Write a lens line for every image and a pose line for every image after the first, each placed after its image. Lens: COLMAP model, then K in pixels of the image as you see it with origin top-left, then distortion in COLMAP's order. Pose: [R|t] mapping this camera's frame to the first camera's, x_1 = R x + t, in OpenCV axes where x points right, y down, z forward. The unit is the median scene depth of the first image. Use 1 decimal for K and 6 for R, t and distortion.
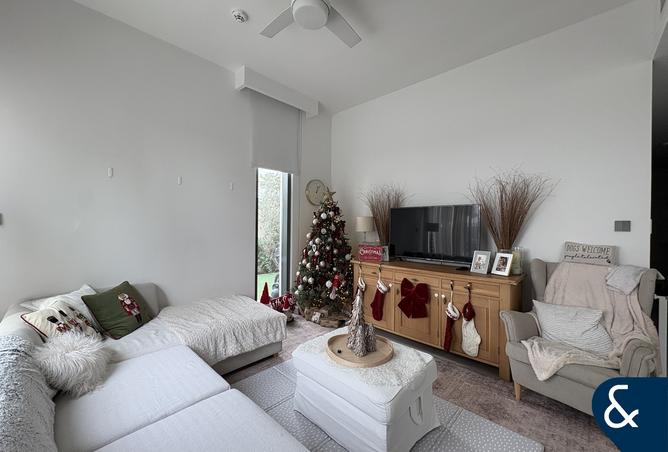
lens RADIAL K [[268.1, 0, 334.0], [0, 268.1, 226.0], [0, 0, 1]] dist [0.000180, -0.000032]
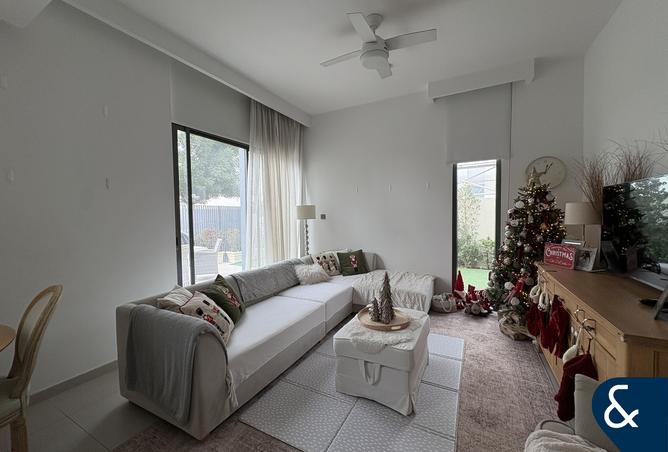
lens RADIAL K [[268.1, 0, 334.0], [0, 268.1, 226.0], [0, 0, 1]] dist [0.000180, -0.000032]
pose [[0.273509, 0.022549, -0.961605, 0.625166], [0.013284, 0.999541, 0.027217, -0.002036], [0.961778, -0.020218, 0.273084, 0.233603]]
